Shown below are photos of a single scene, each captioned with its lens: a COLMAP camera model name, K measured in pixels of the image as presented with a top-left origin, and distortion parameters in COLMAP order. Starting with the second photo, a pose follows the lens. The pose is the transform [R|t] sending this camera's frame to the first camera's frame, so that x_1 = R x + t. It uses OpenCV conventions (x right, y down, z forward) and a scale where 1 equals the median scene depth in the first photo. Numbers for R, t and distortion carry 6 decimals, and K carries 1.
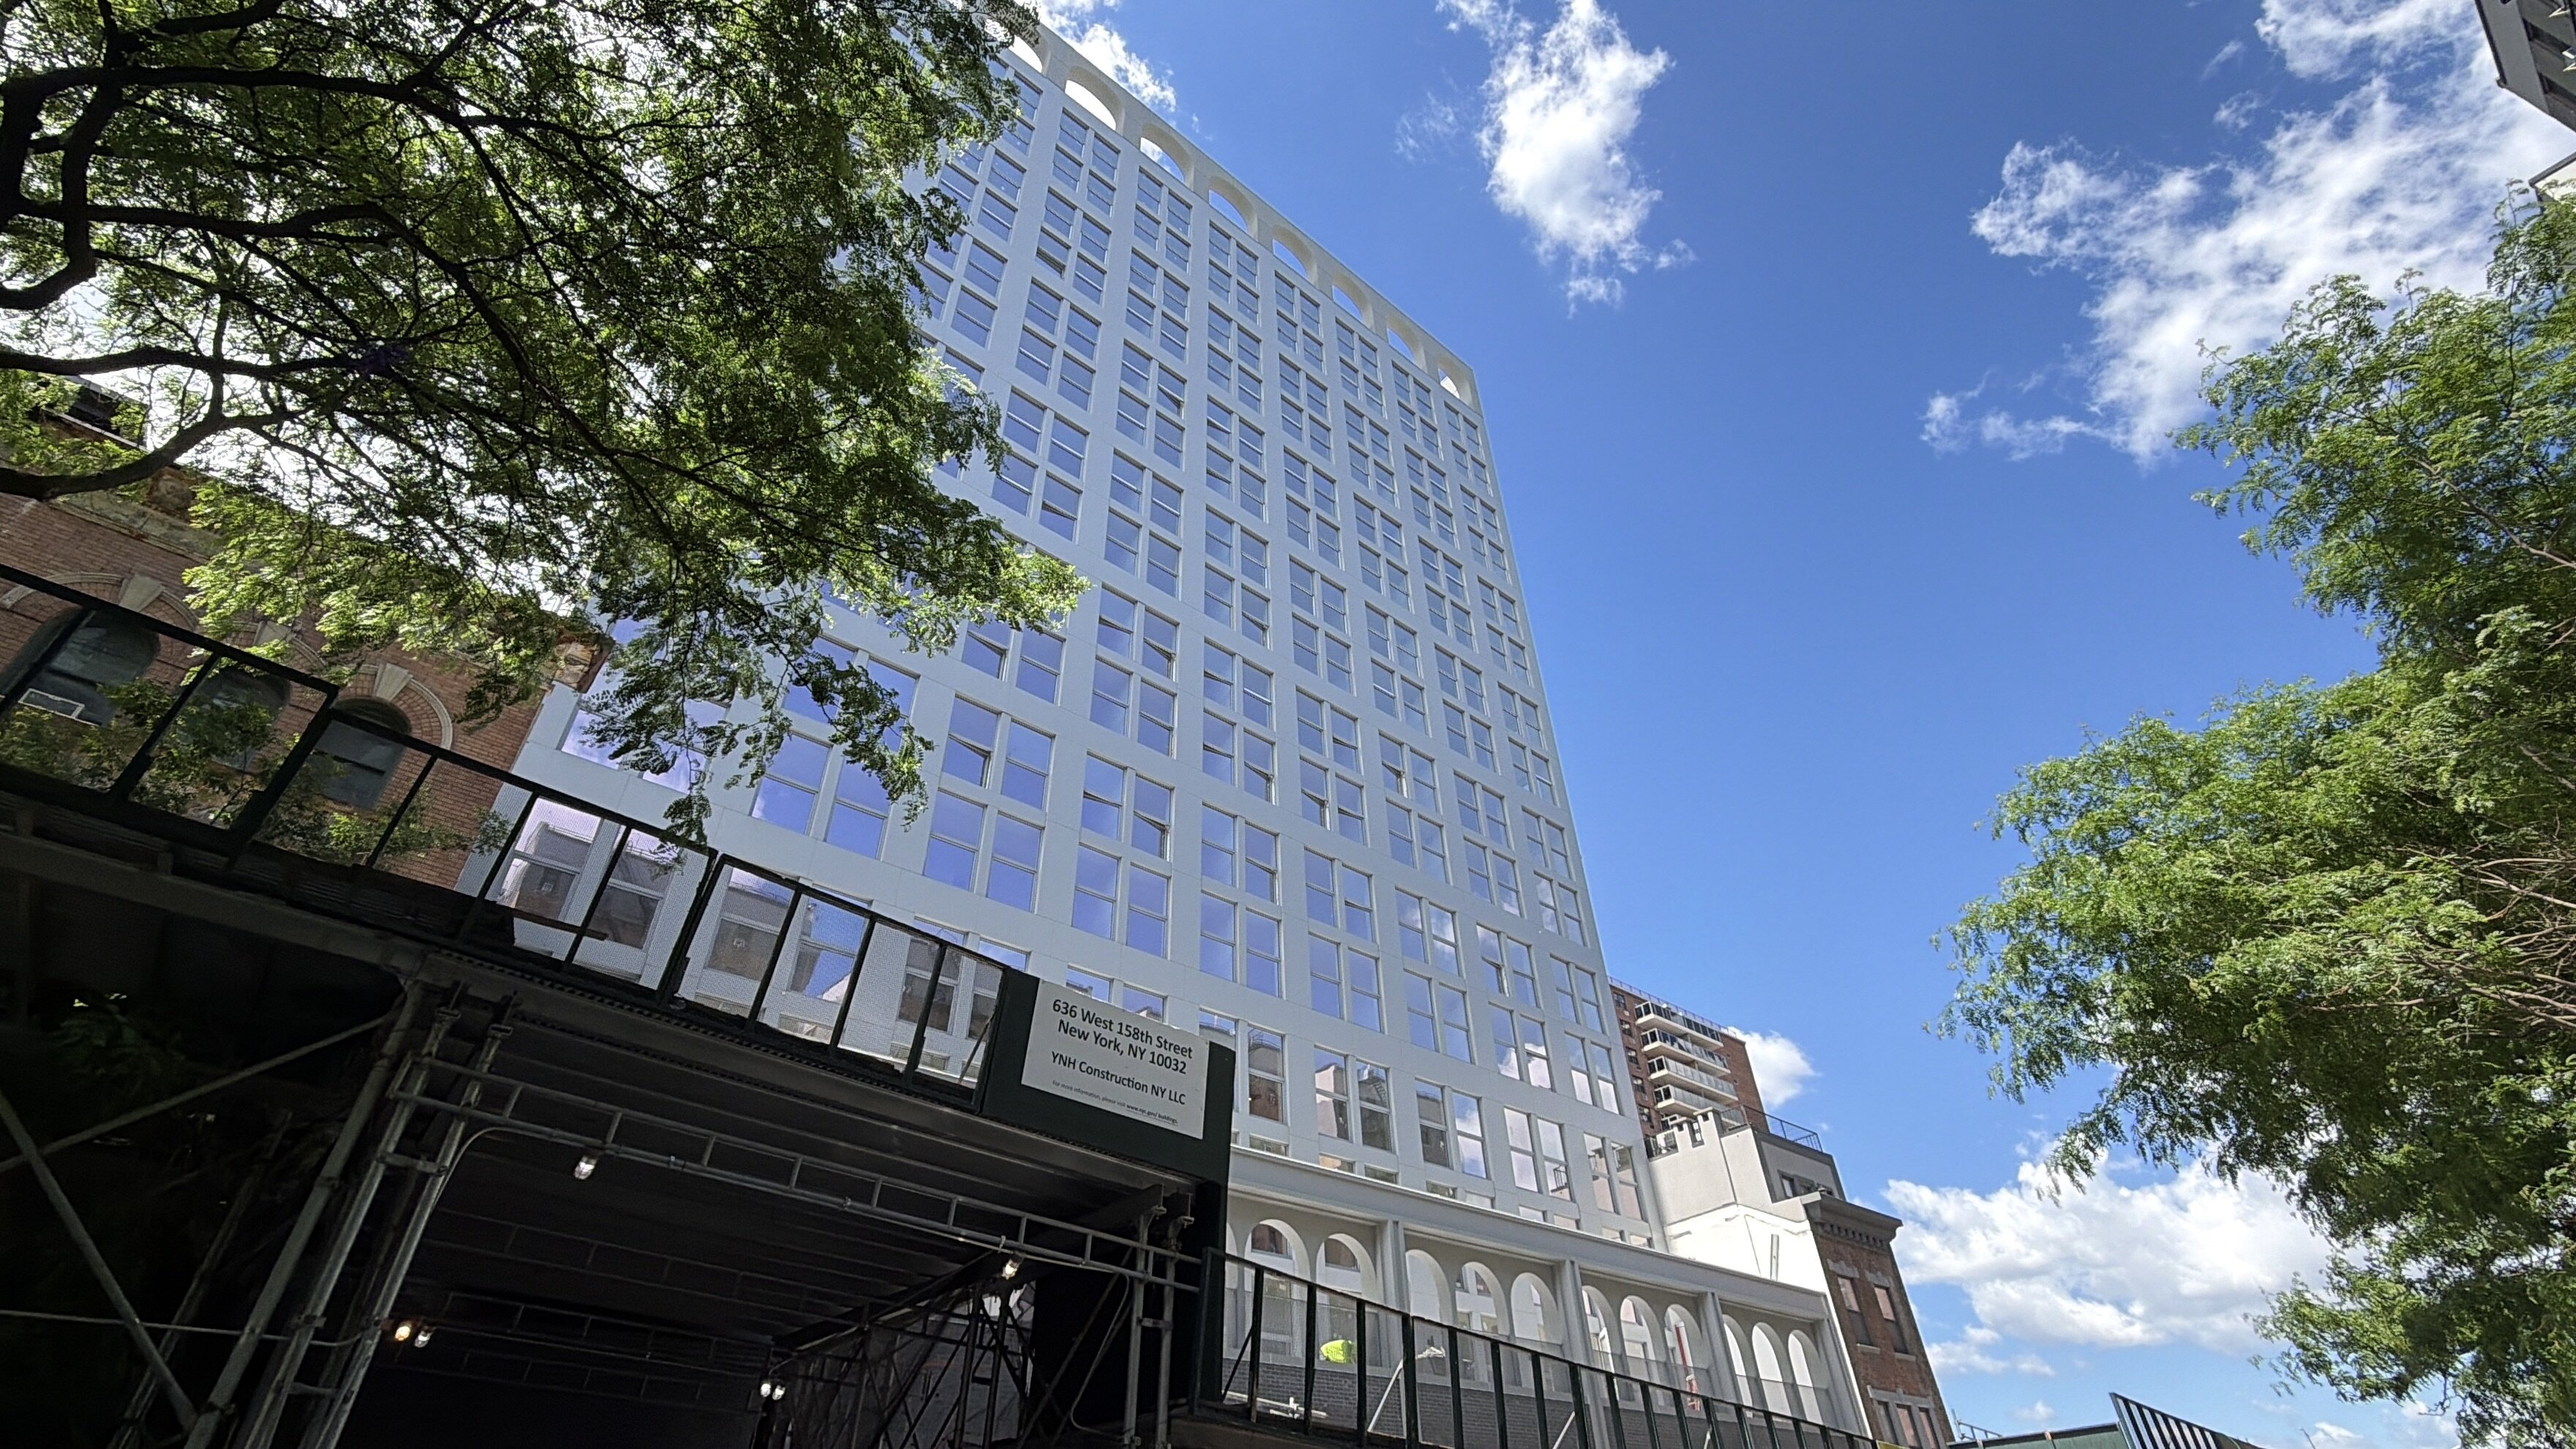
lens RADIAL K [[1177.6, 0, 1288.0], [0, 1177.6, 724.5], [0, 0, 1]] dist [0.003184, 0.000125]
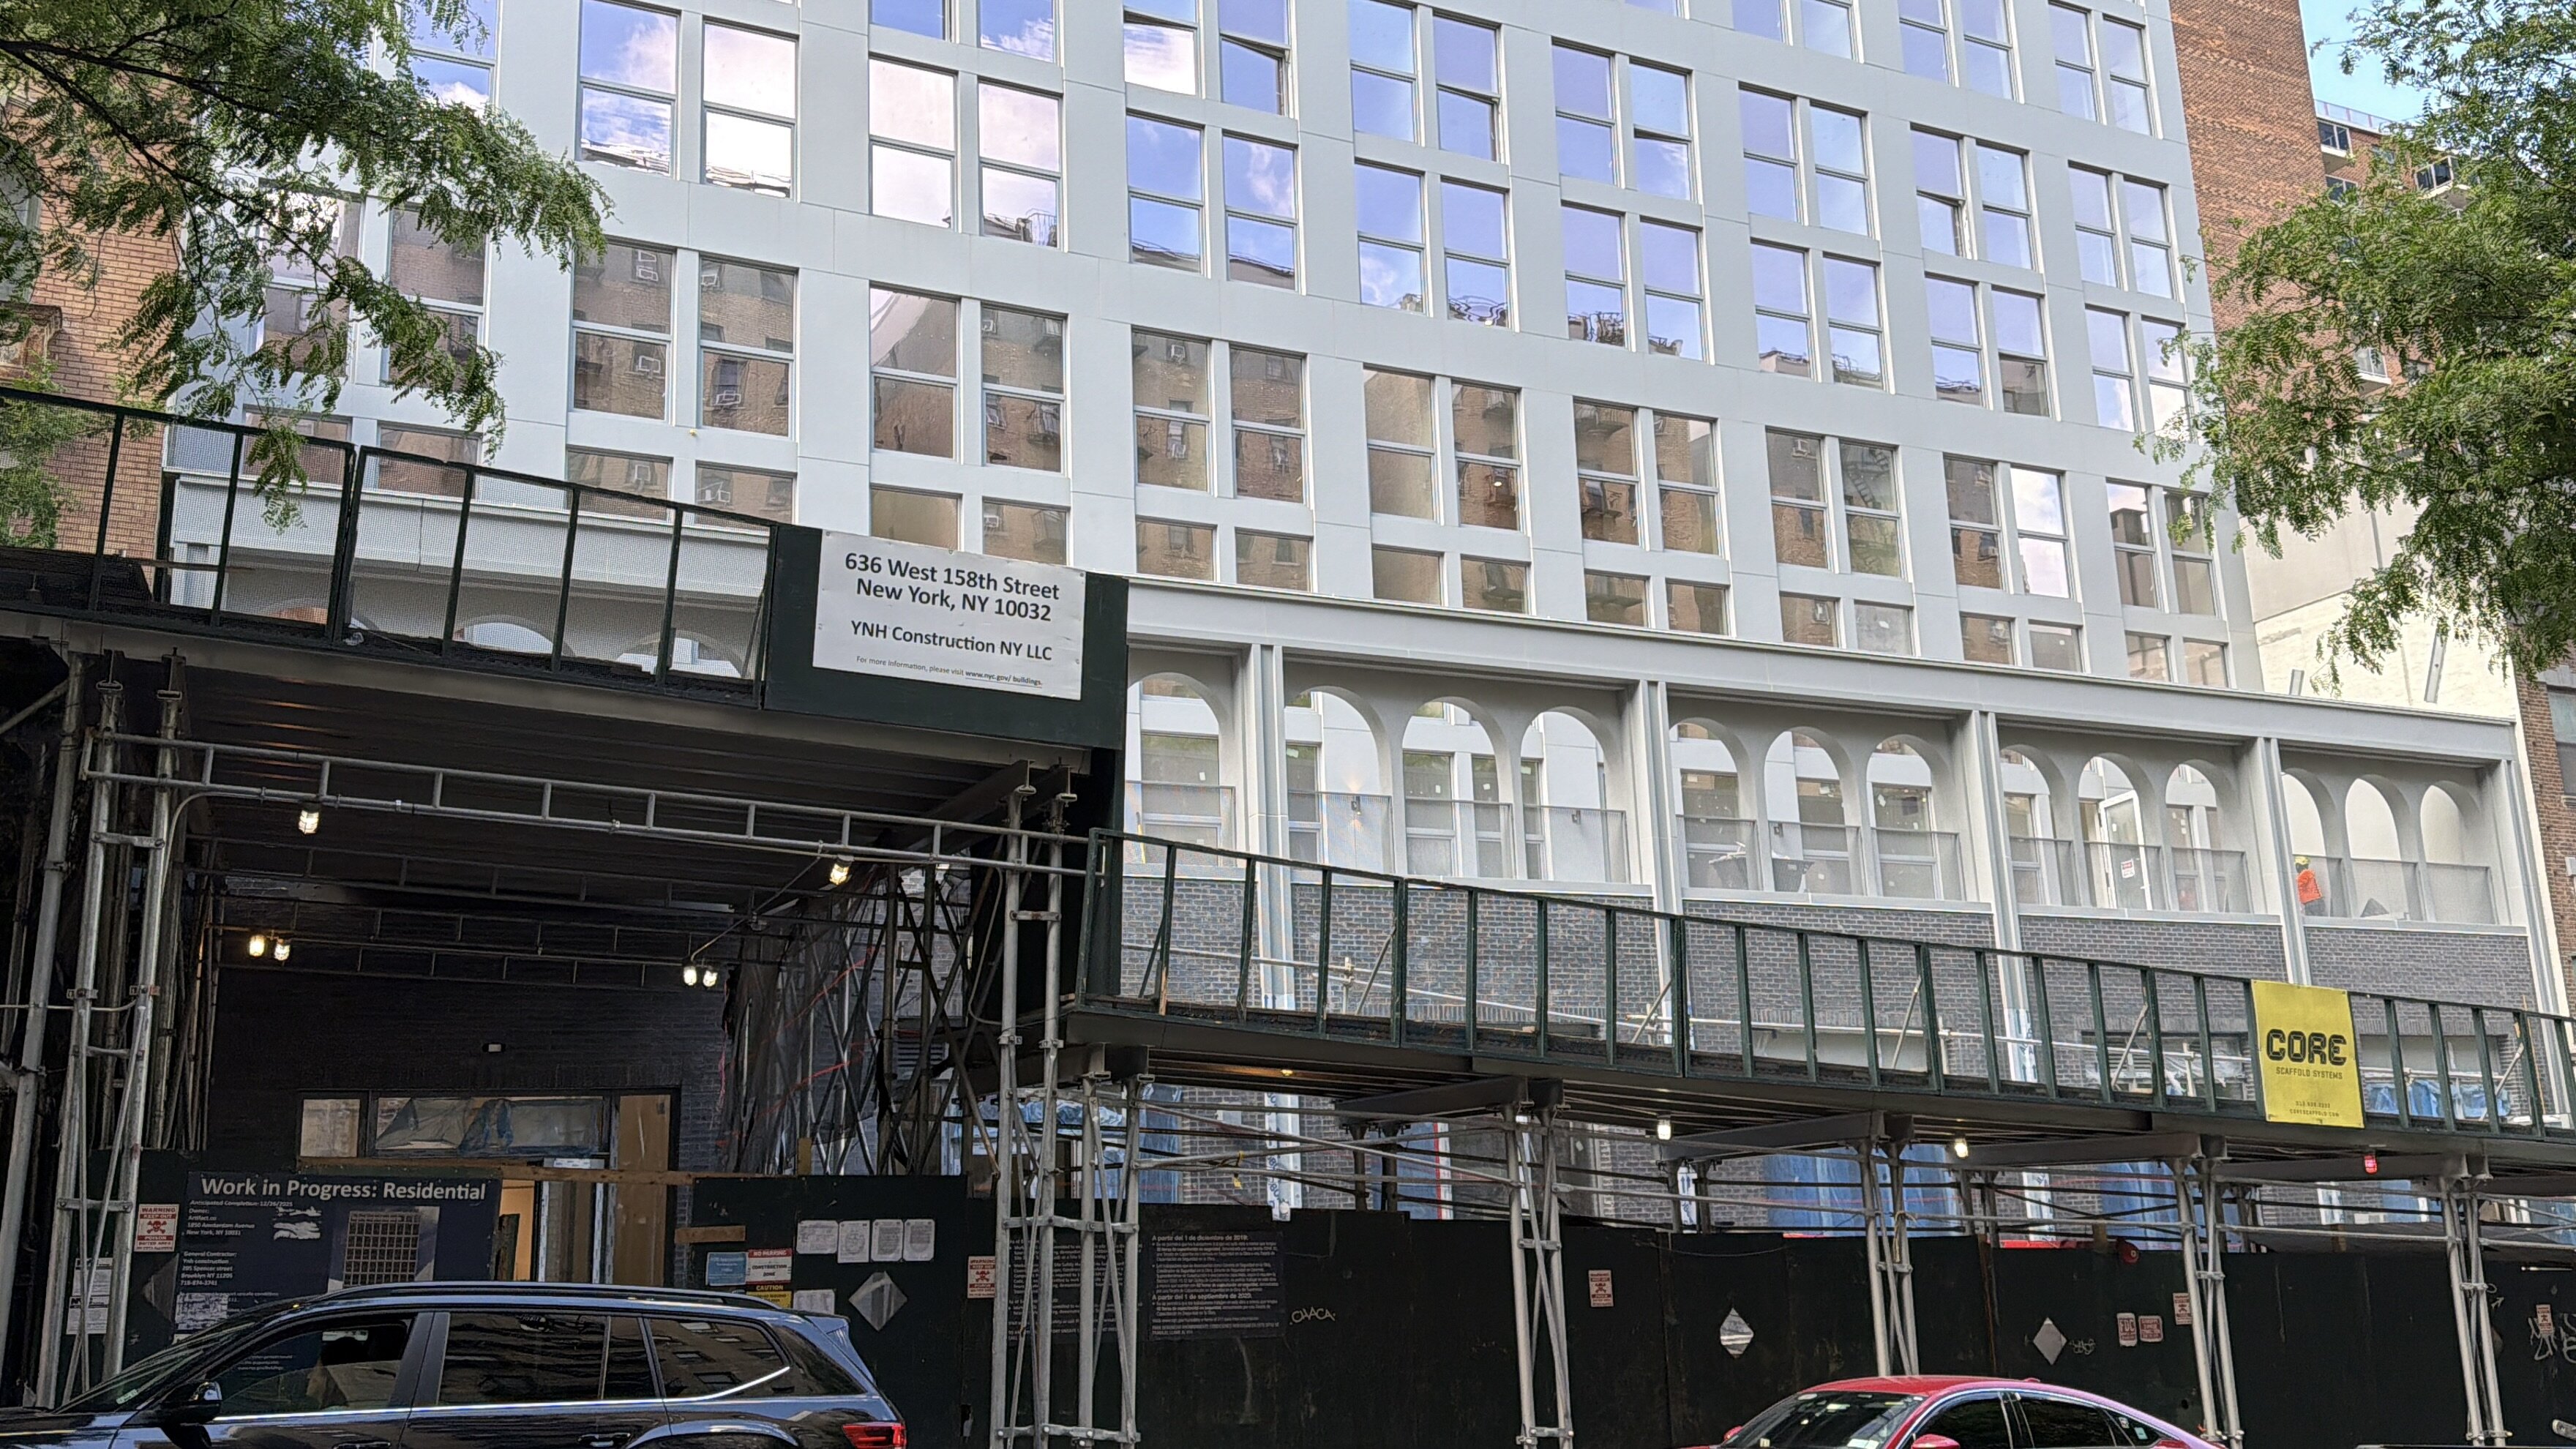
lens RADIAL K [[2196.4, 0, 1288.0], [0, 2196.4, 724.5], [0, 0, 1]] dist [0.152447, -0.269834]
pose [[0.970096, -0.053252, -0.236808, 0.422918], [0.152210, 0.893430, 0.422629, -0.235794], [0.189066, -0.446035, 0.874818, -0.258880]]
